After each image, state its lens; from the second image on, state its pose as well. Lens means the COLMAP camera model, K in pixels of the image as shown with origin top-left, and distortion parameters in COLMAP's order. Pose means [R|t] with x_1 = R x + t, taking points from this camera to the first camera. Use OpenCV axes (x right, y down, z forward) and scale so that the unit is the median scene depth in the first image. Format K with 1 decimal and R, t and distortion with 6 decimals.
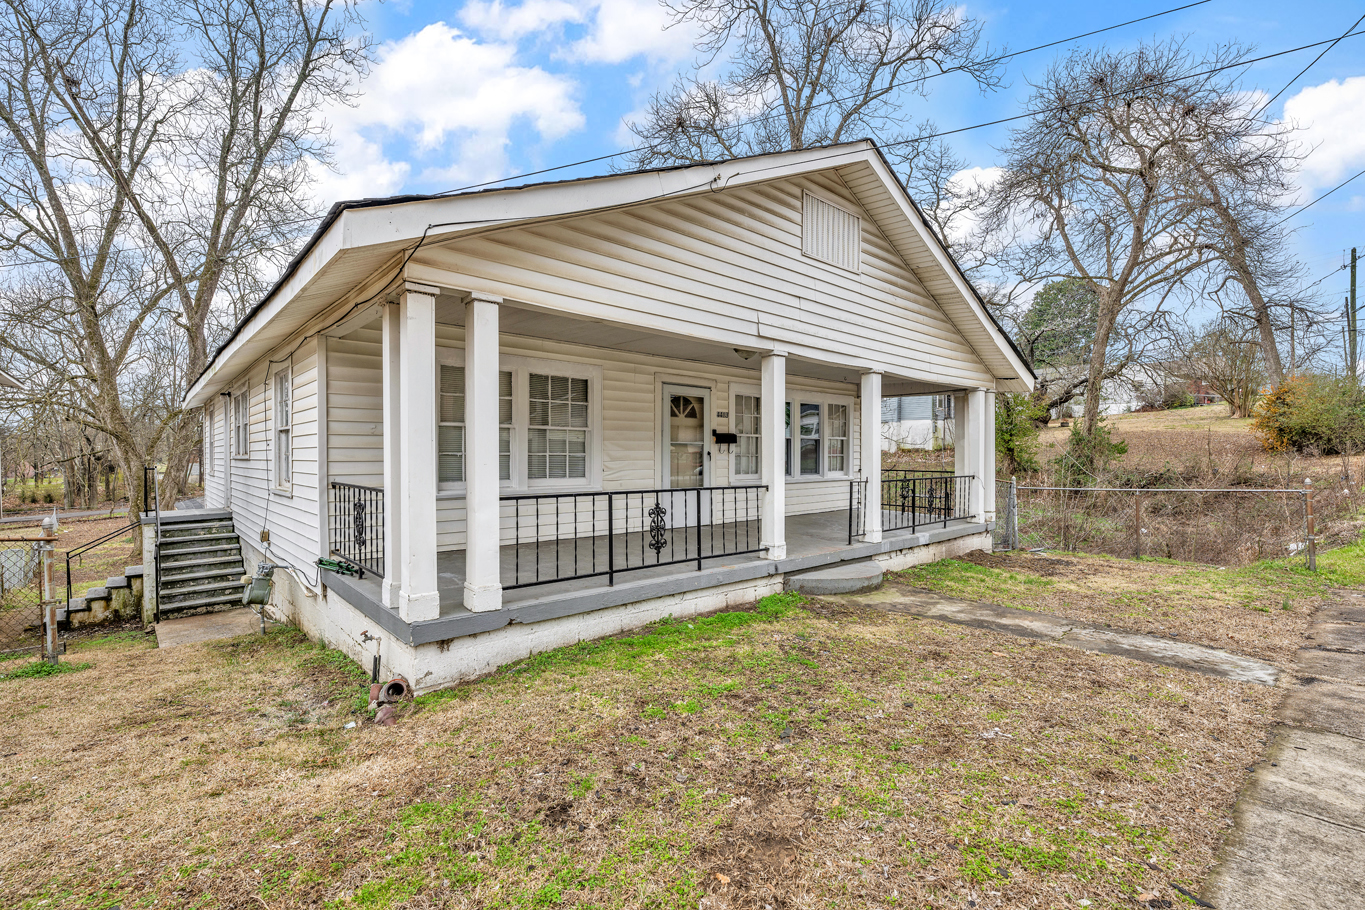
lens RADIAL K [[603.6, 0, 684.4], [0, 603.6, 459.9], [0, 0, 1]] dist [0.003194, 0.000258]
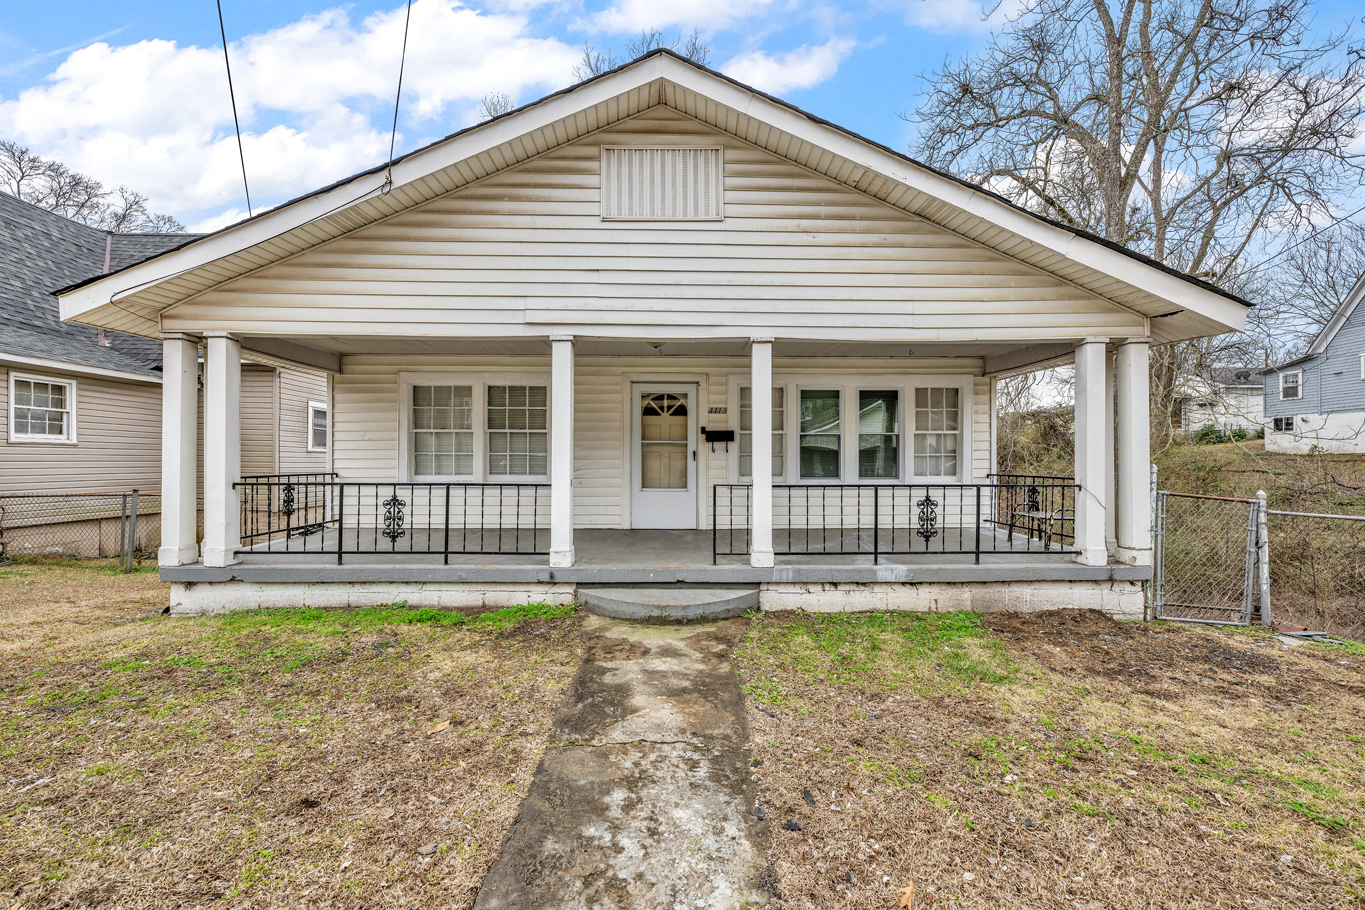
lens RADIAL K [[538.5, 0, 682.6], [0, 538.5, 460.3], [0, 0, 1]] dist [0.000213, 0.000091]
pose [[0.753739, -0.001908, -0.657171, 0.822187], [-0.005278, 0.999946, -0.008956, 0.012439], [0.657153, 0.010219, 0.753688, 0.513184]]
